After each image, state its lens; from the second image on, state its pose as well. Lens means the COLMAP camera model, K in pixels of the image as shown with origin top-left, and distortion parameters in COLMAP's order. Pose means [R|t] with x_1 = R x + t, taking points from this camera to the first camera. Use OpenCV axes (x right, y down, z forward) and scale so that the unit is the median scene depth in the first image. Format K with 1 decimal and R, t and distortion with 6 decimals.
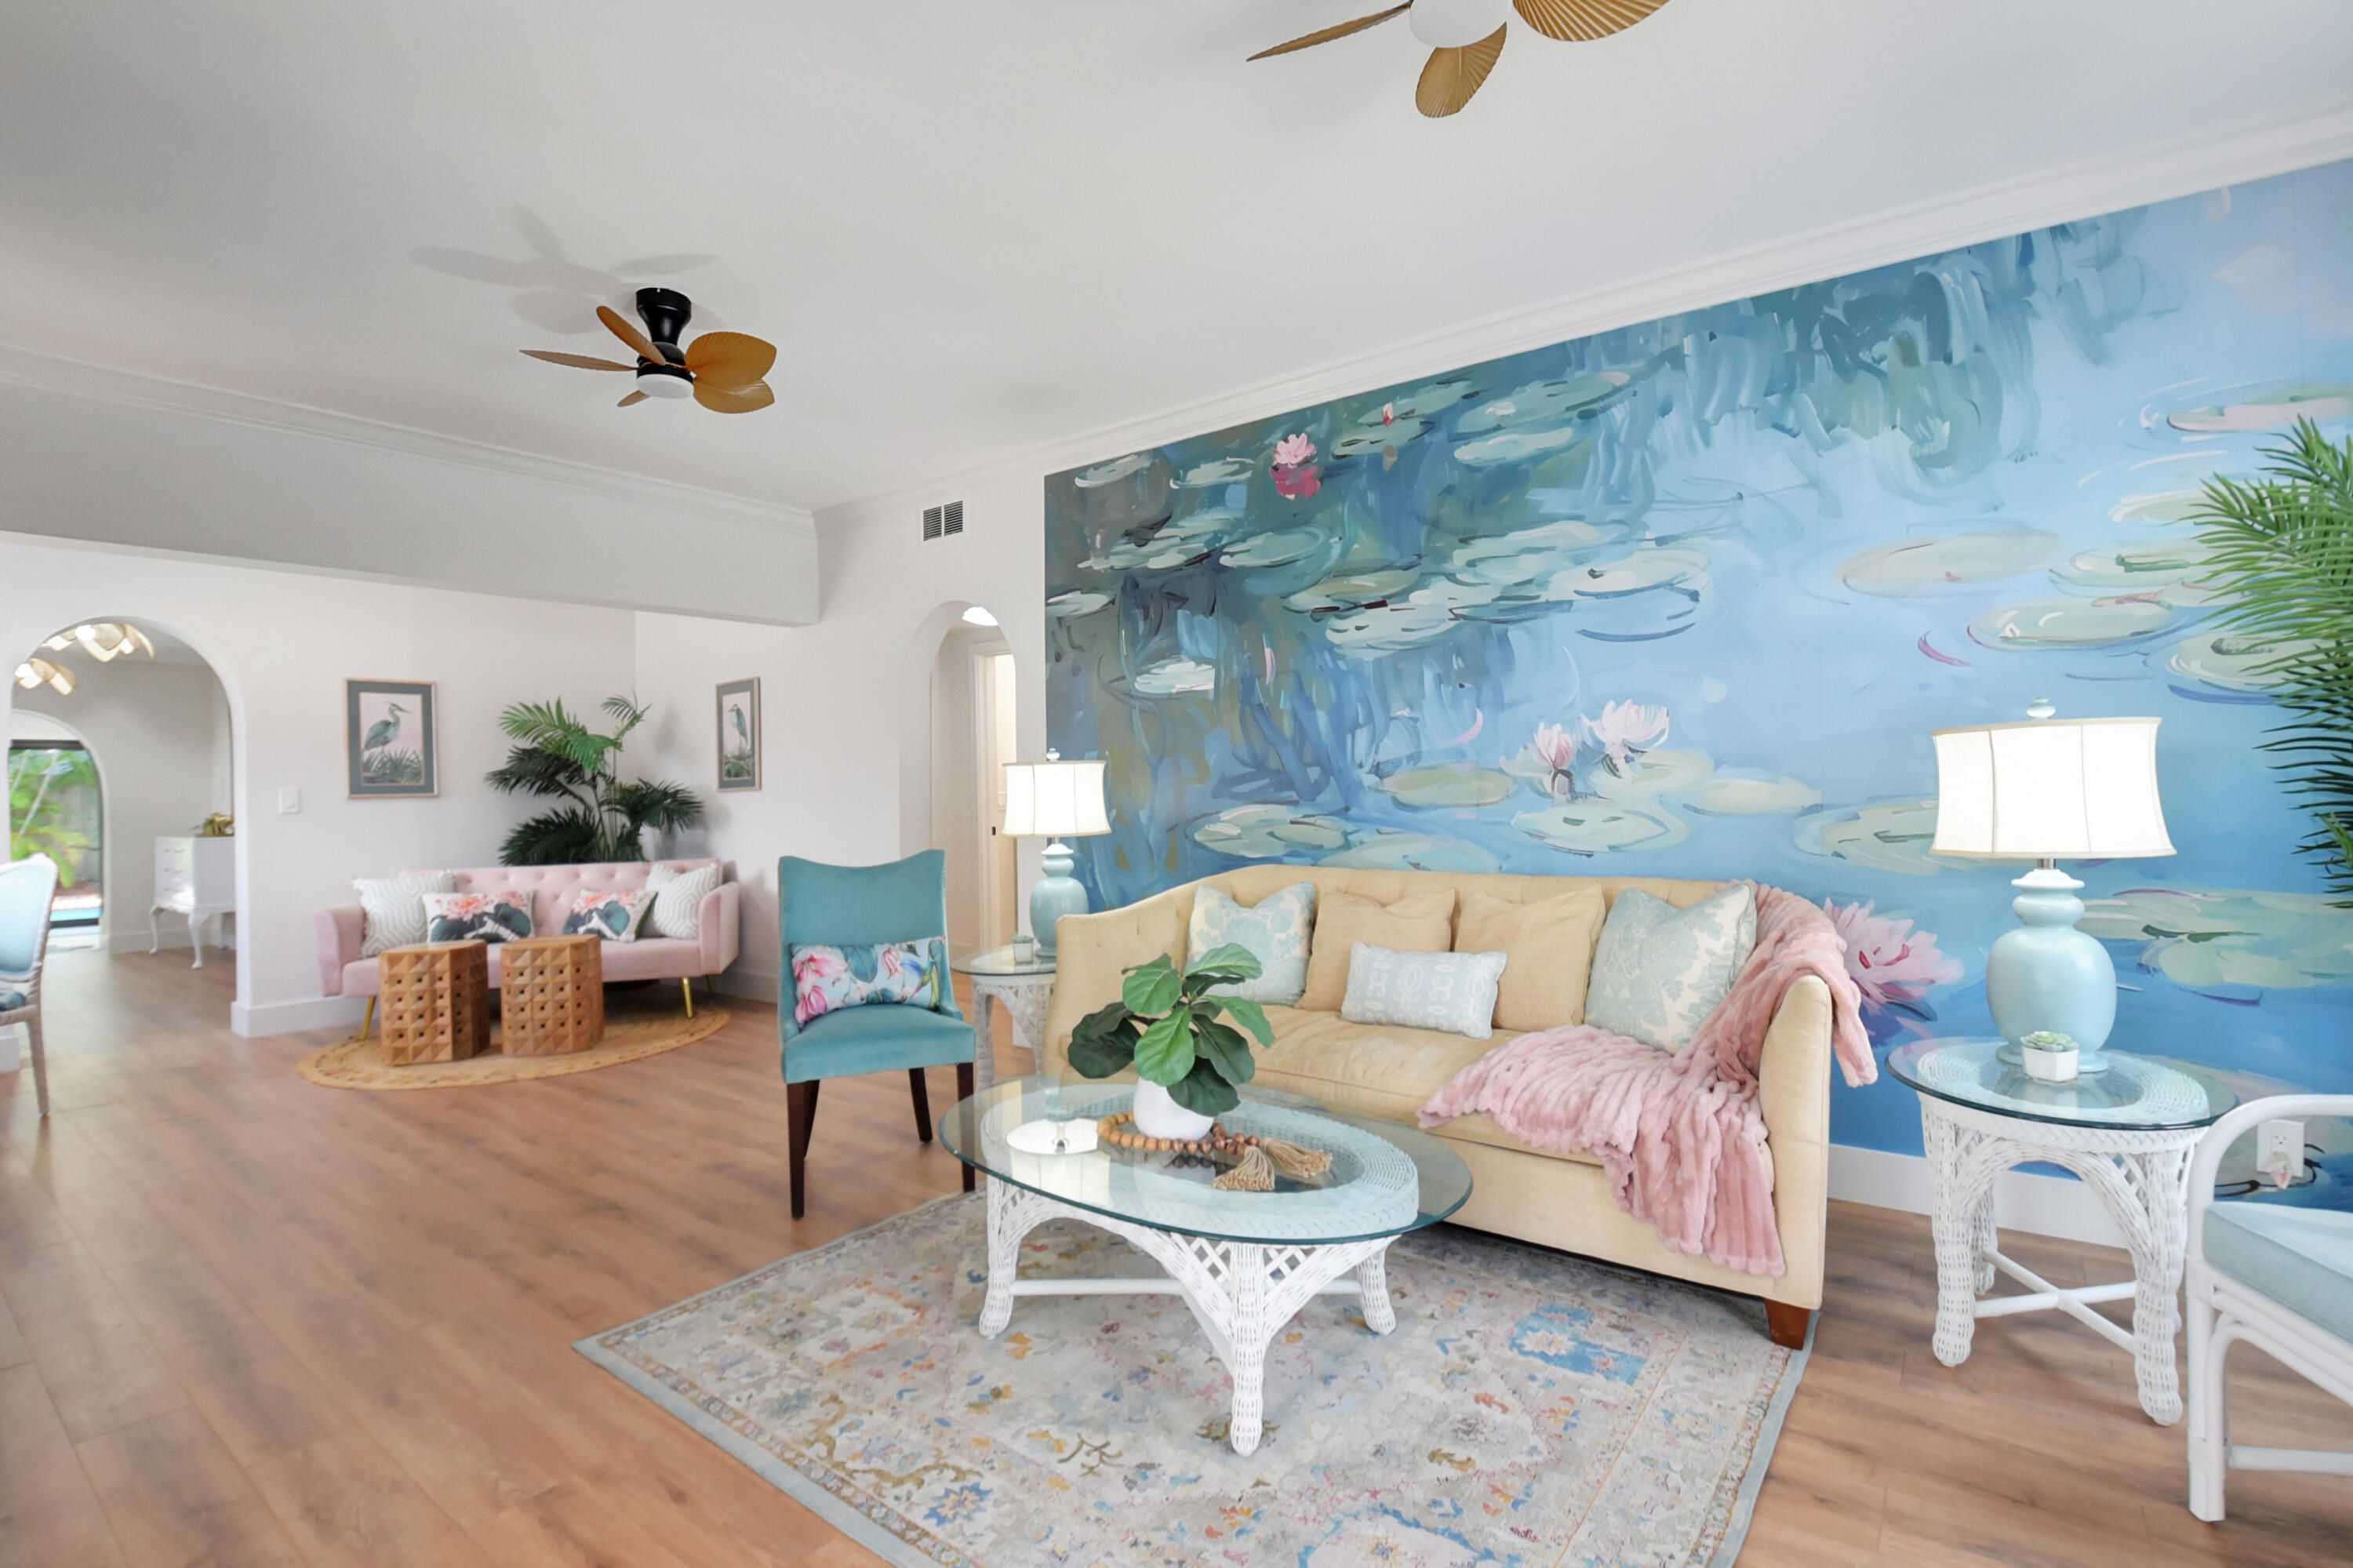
lens RADIAL K [[1058.2, 0, 1172.6], [0, 1058.2, 787.5], [0, 0, 1]] dist [0.000538, 0.000095]
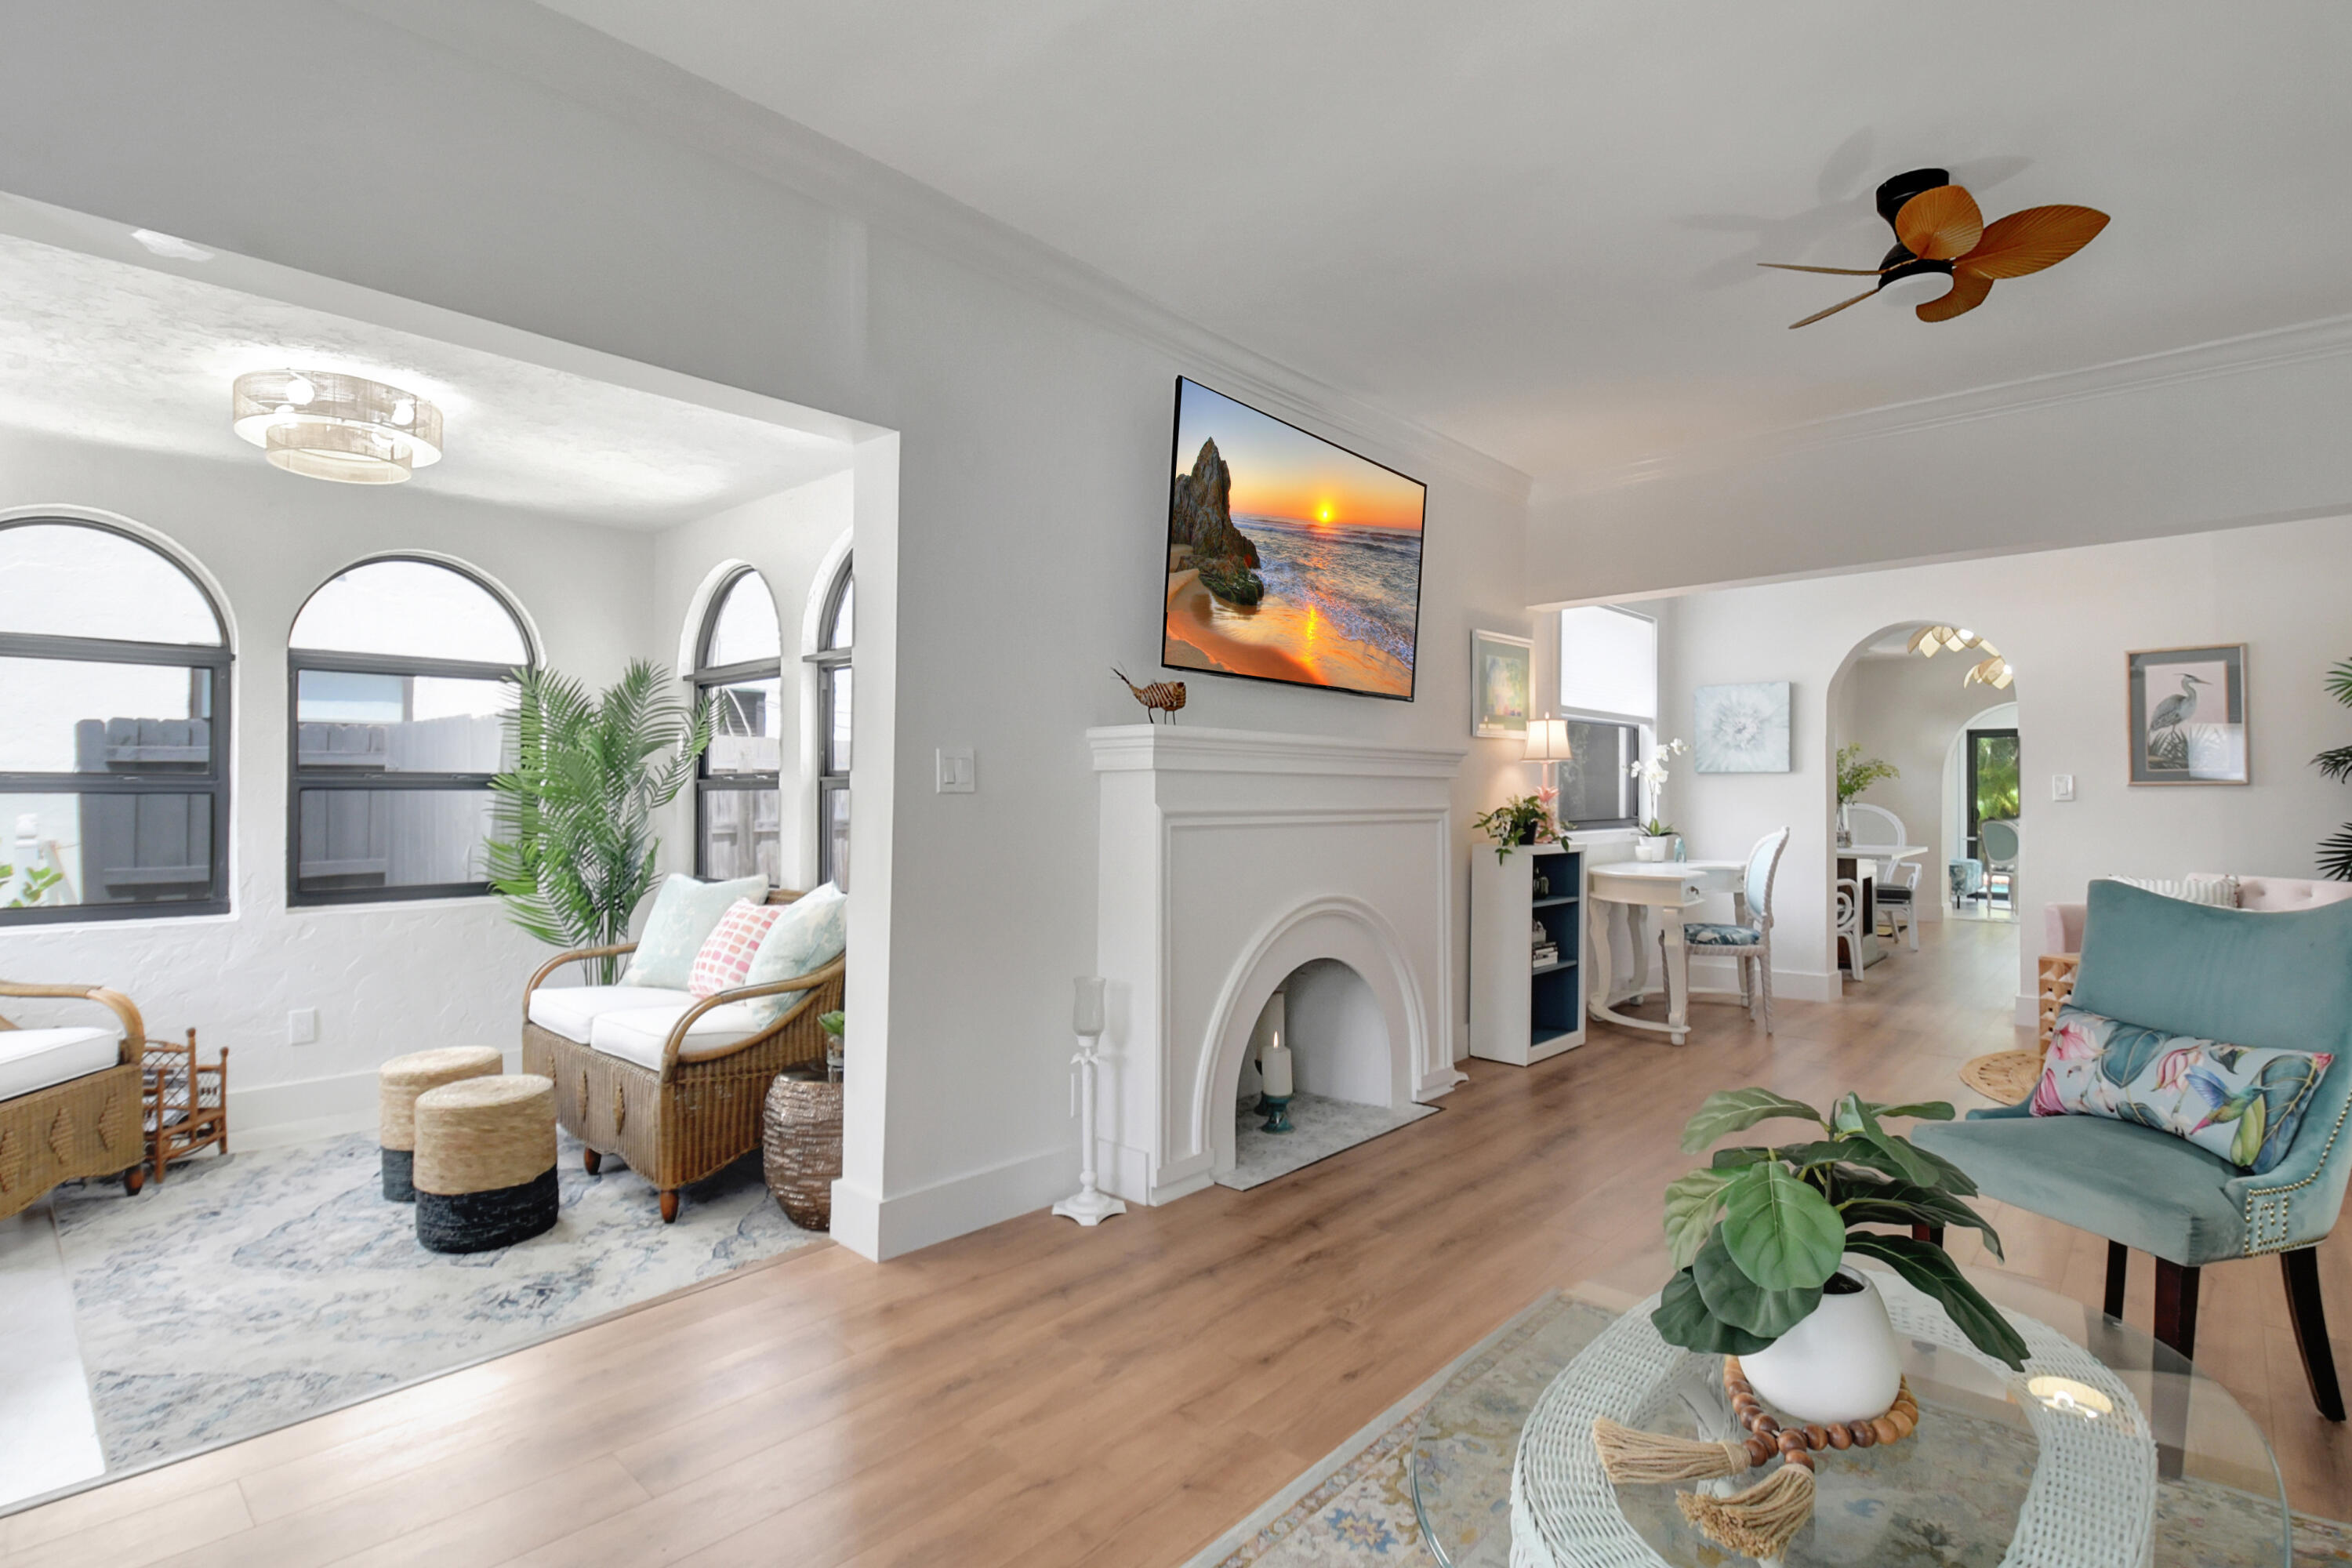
lens RADIAL K [[1148.9, 0, 1171.5], [0, 1148.9, 785.0], [0, 0, 1]] dist [-0.002188, -0.000217]
pose [[-0.086678, 0.012799, -0.996154, 0.436058], [0.002968, 0.999916, 0.012589, -0.008215], [0.996232, -0.001865, -0.086709, 0.474702]]
